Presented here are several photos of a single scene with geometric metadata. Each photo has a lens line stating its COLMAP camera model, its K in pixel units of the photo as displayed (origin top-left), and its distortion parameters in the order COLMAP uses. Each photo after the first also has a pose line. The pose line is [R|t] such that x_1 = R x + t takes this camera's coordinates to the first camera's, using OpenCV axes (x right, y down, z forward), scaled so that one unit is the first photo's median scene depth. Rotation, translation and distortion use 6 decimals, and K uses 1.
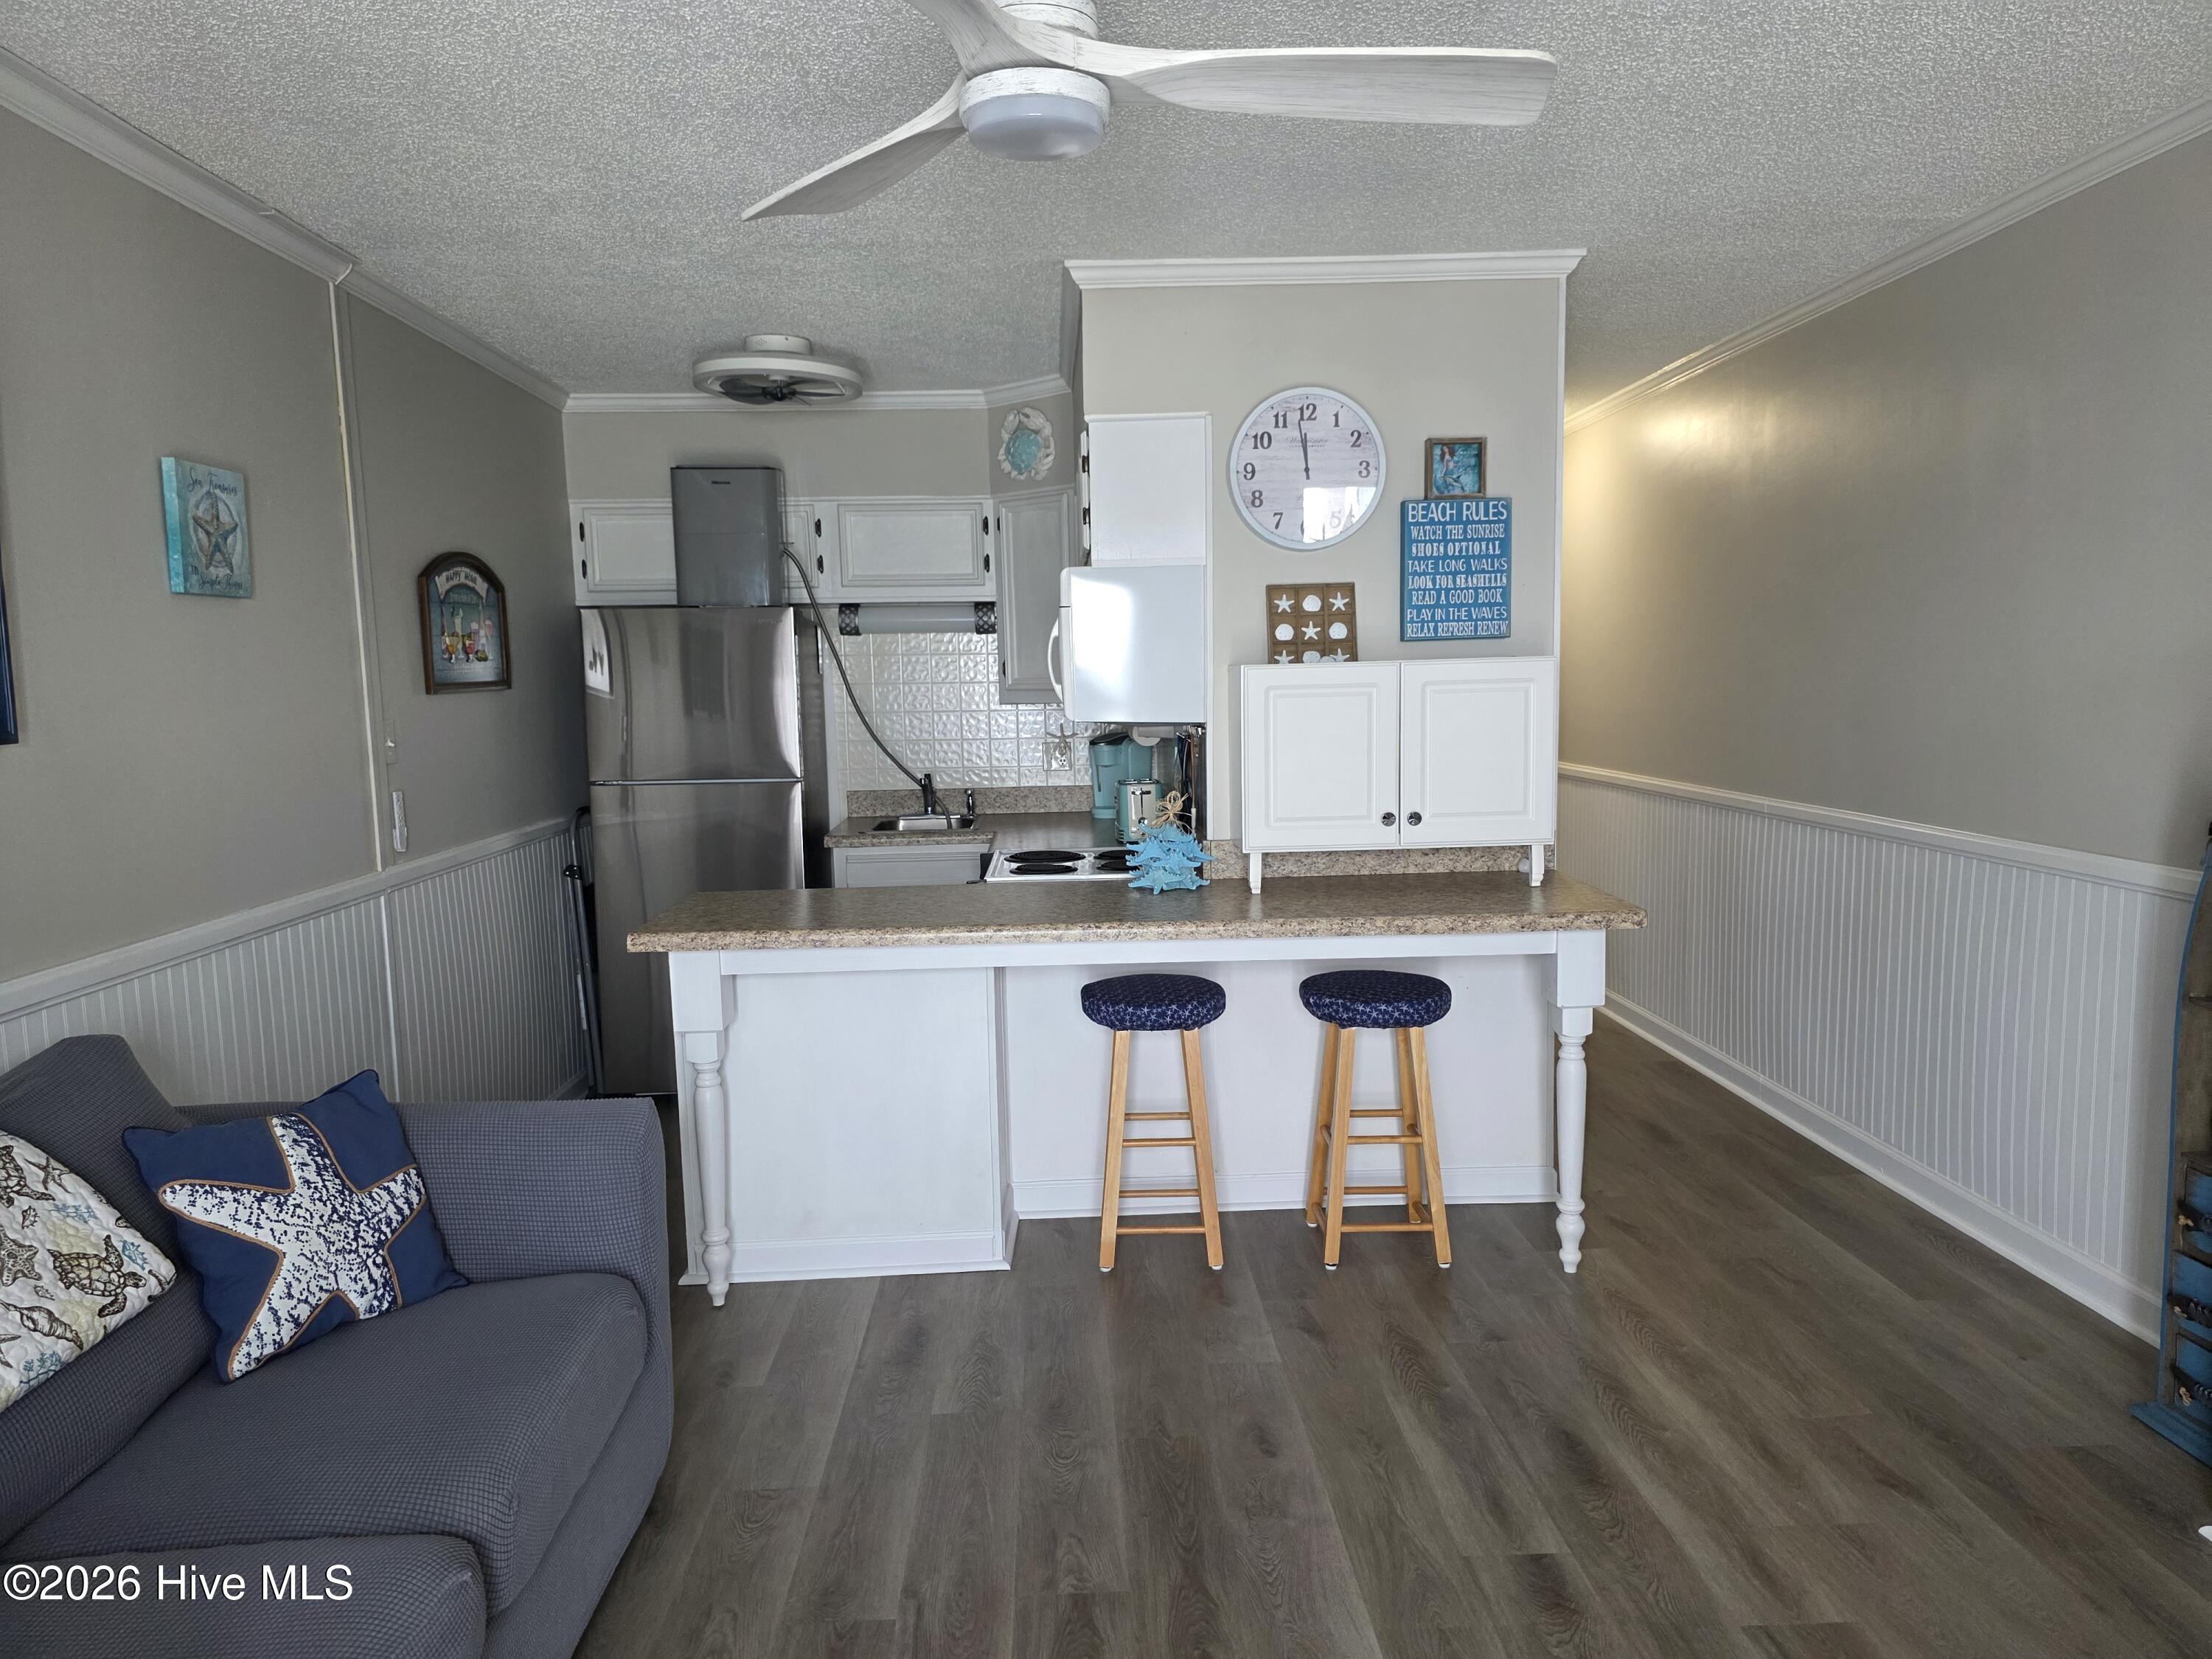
lens RADIAL K [[1512.5, 0, 1106.0], [0, 1512.5, 829.5], [0, 0, 1]] dist [0.061780, 0.000960]
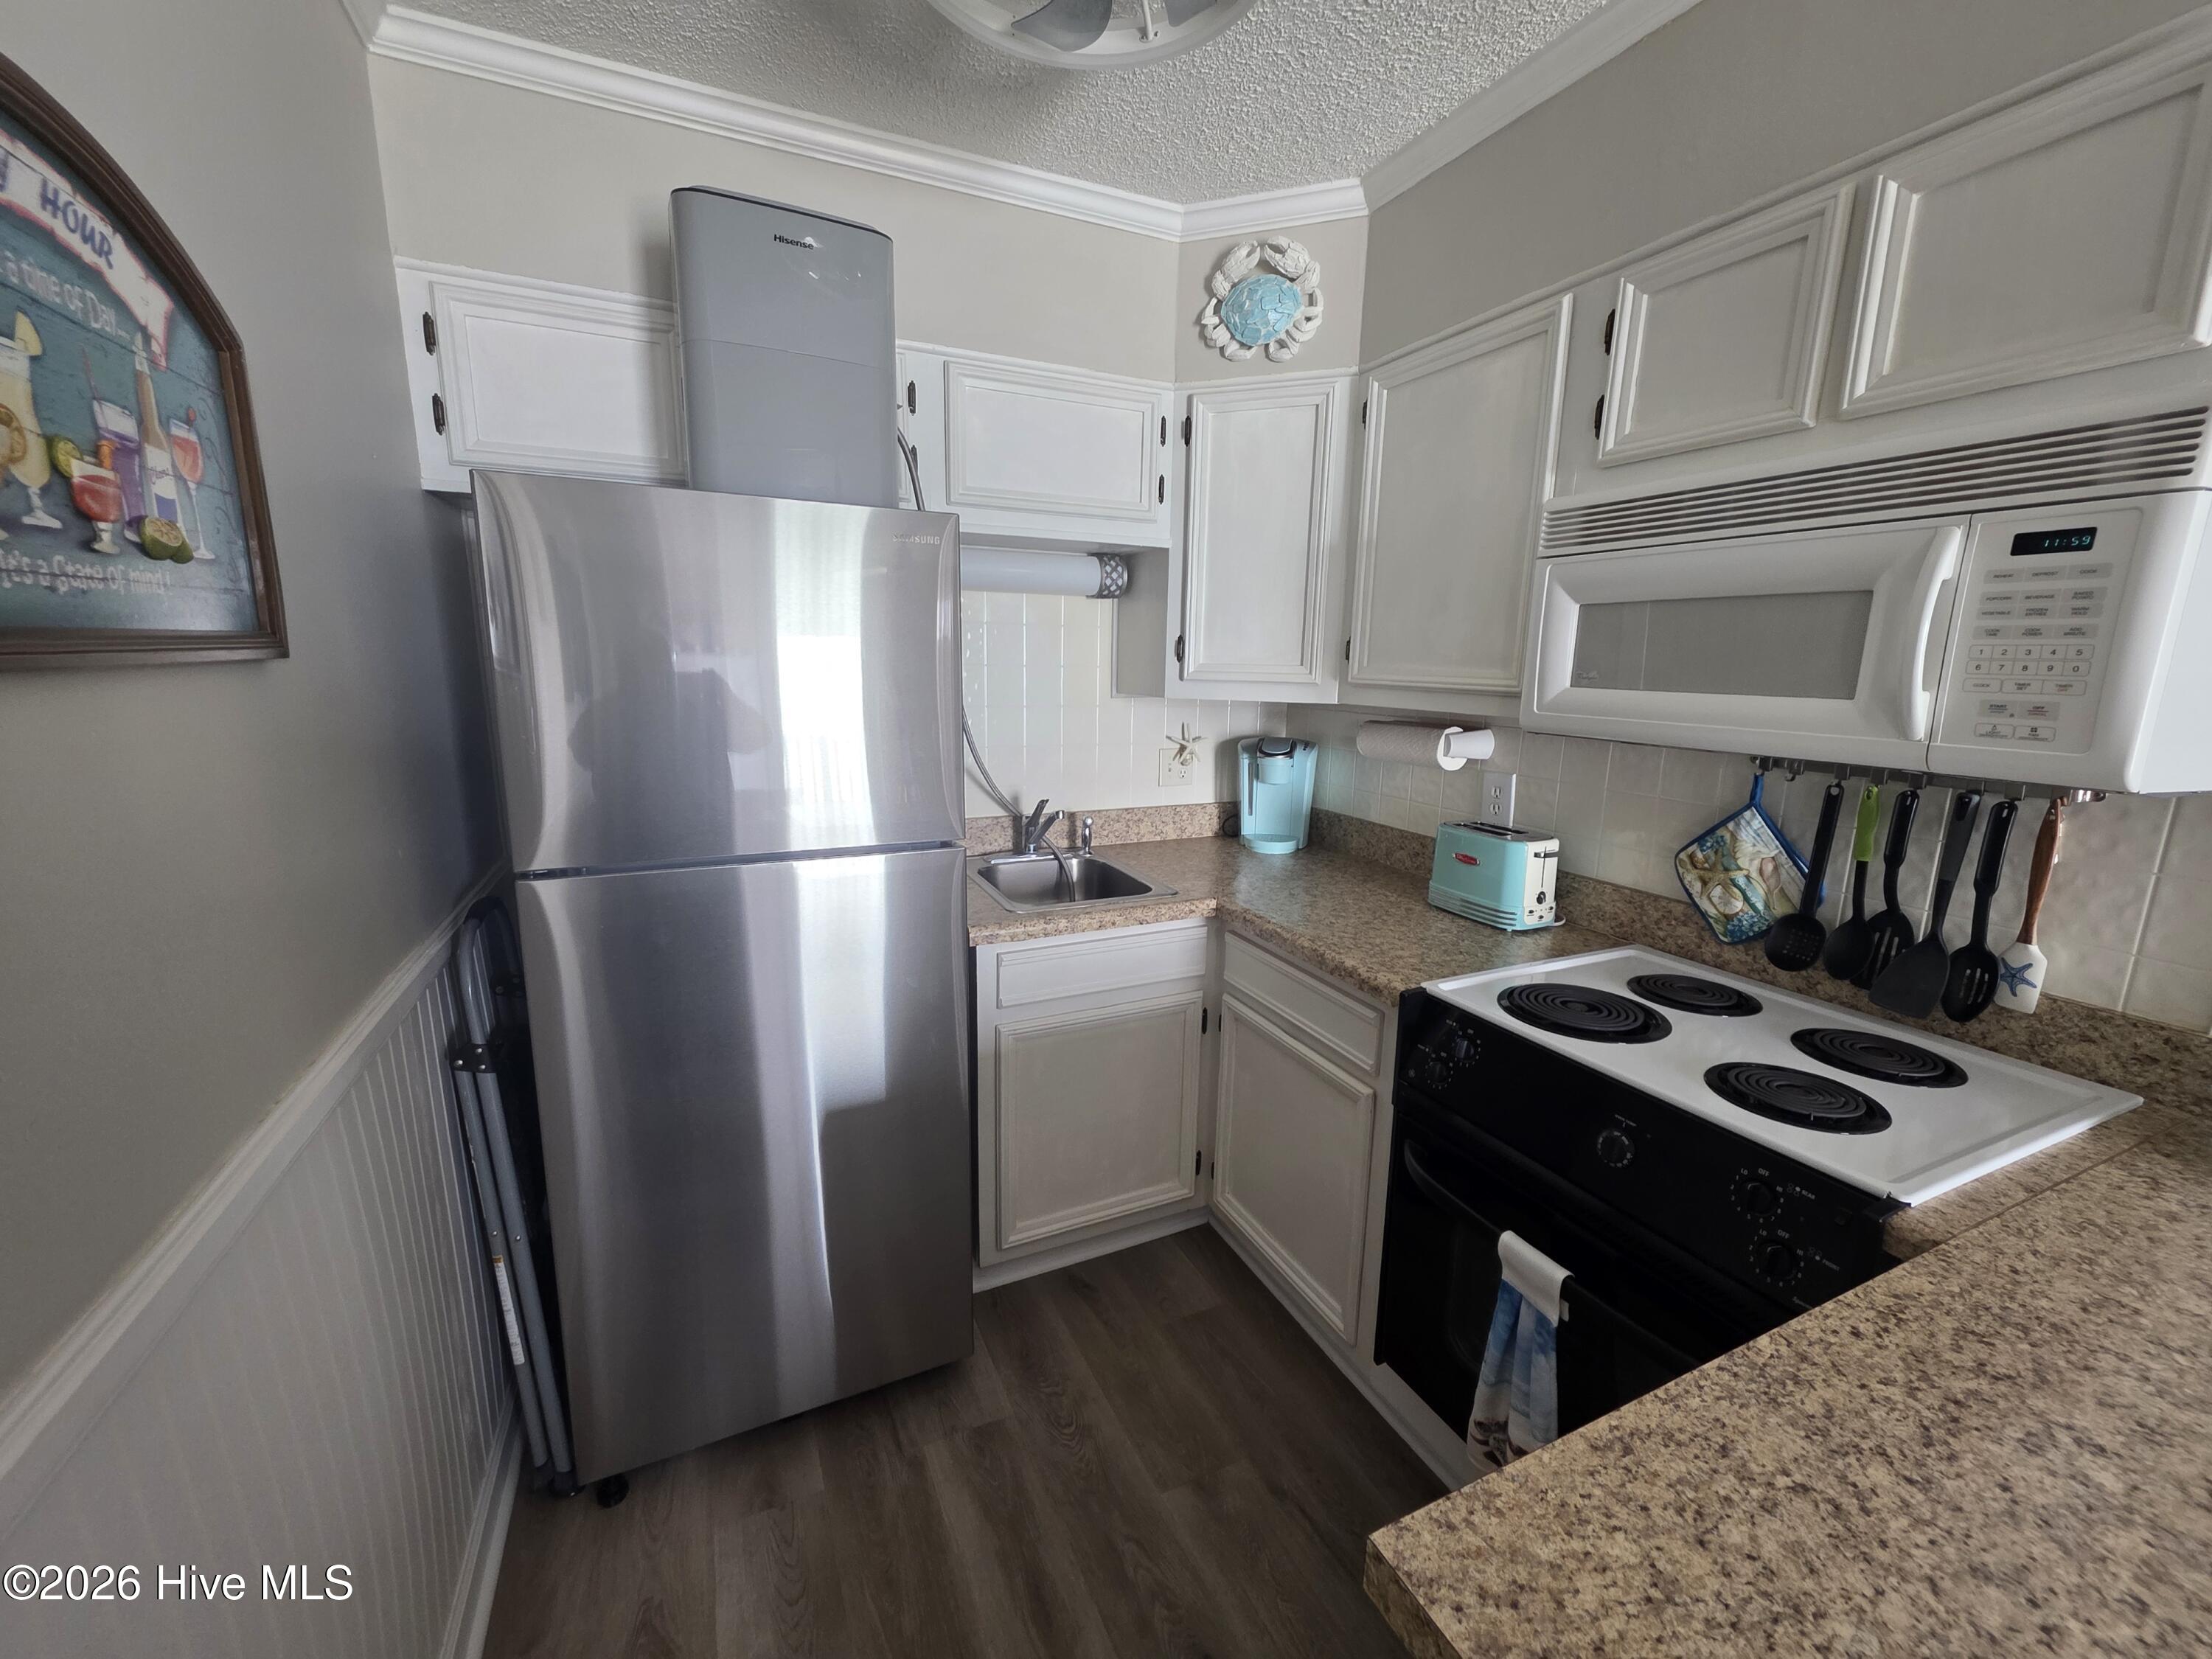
lens RADIAL K [[883.9, 0, 1111.7], [0, 883.9, 828.9], [0, 0, 1]] dist [0.006265, -0.002363]
pose [[0.921173, -0.036127, 0.387472, -0.458659], [0.002443, 0.996199, 0.087074, -0.108394], [-0.389145, -0.079264, 0.917760, 1.140936]]
